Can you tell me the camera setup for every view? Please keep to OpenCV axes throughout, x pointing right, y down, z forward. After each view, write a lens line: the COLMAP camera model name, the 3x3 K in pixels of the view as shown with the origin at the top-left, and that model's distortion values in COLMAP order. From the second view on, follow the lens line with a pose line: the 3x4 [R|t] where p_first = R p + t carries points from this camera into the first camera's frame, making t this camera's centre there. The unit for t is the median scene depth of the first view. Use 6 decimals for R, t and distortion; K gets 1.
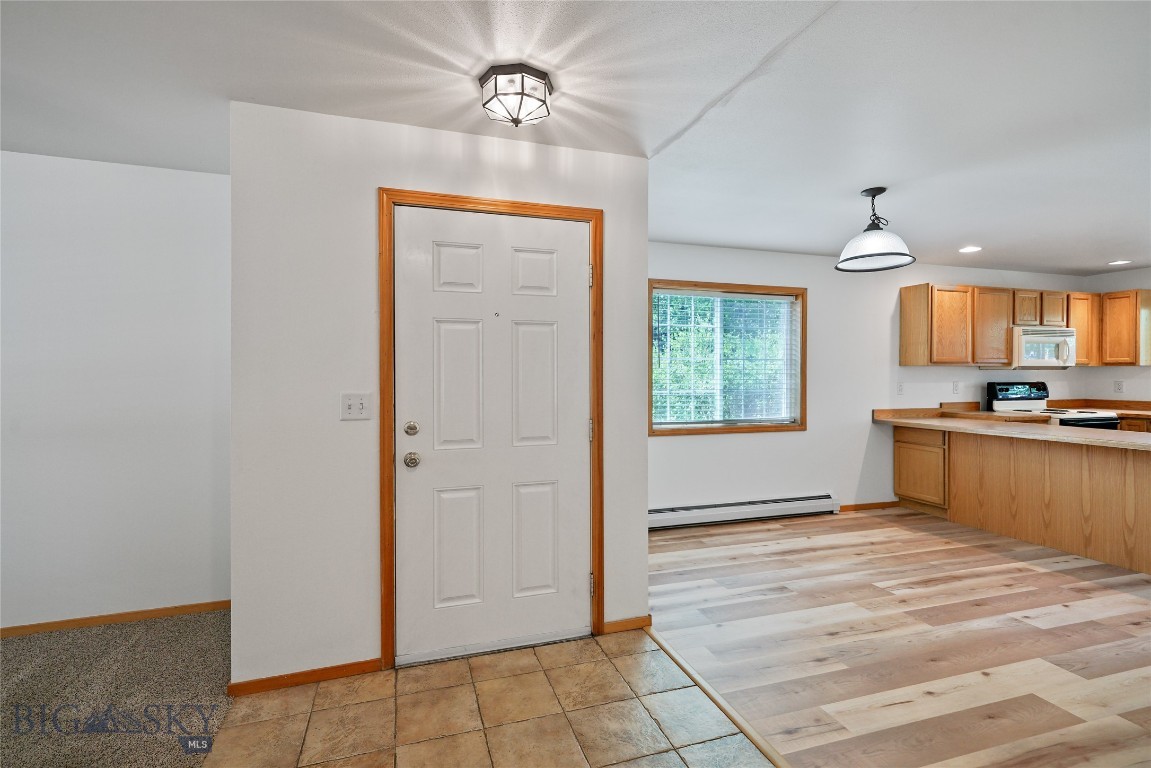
lens RADIAL K [[534.3, 0, 571.3], [0, 534.3, 379.3], [0, 0, 1]] dist [0.014116, 0.001338]
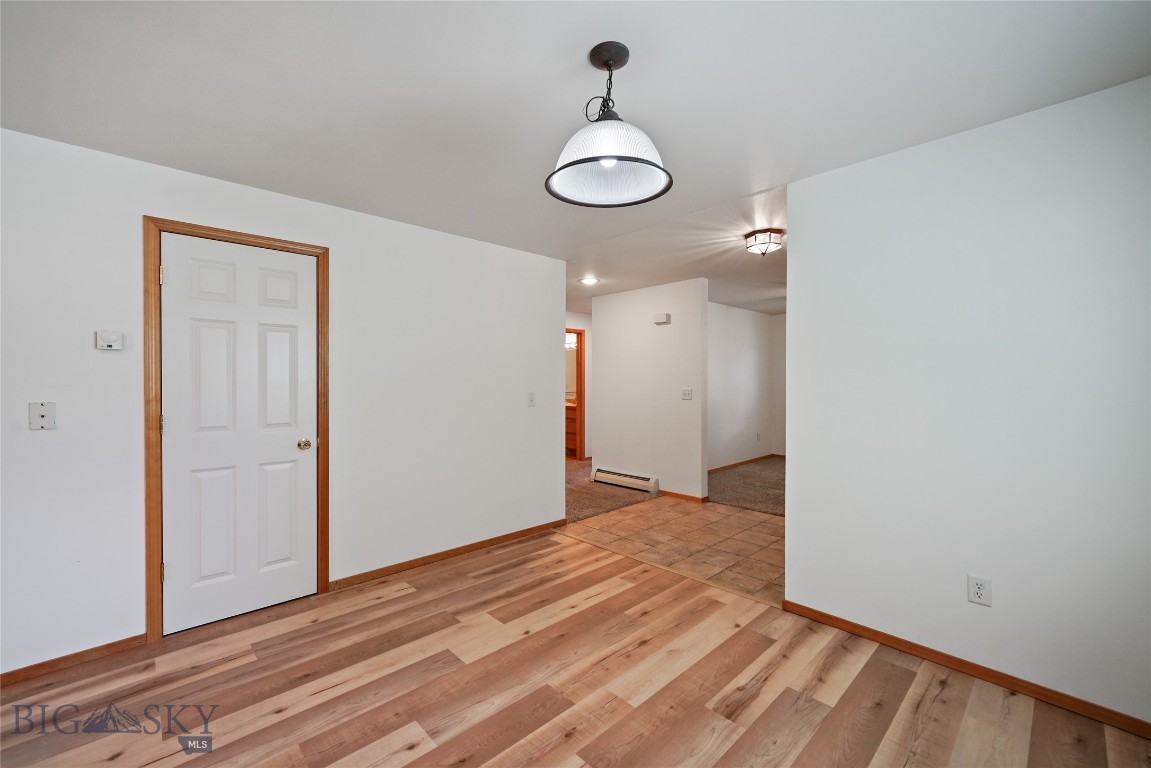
lens RADIAL K [[471.8, 0, 568.9], [0, 471.8, 385.0], [0, 0, 1]] dist [-0.002007, -0.000642]
pose [[-0.905271, 0.011622, -0.424675, 0.641957], [0.004499, 0.999832, 0.017771, -0.013180], [0.424810, 0.014177, -0.905171, 1.134902]]
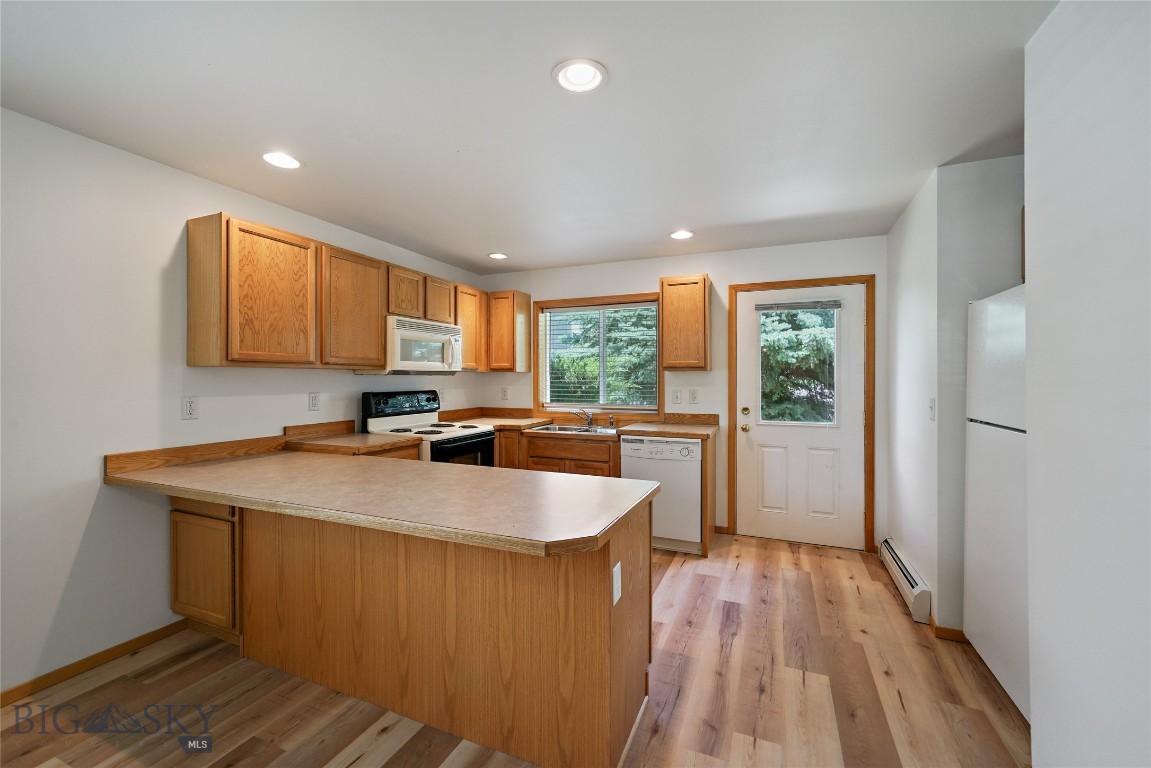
lens RADIAL K [[471.8, 0, 575.3], [0, 471.8, 379.8], [0, 0, 1]] dist [-0.002007, -0.000642]
pose [[0.654468, 0.000321, 0.756090, 0.659911], [0.003471, 0.999988, -0.003430, -0.010480], [-0.756082, 0.004869, 0.654459, 0.517719]]
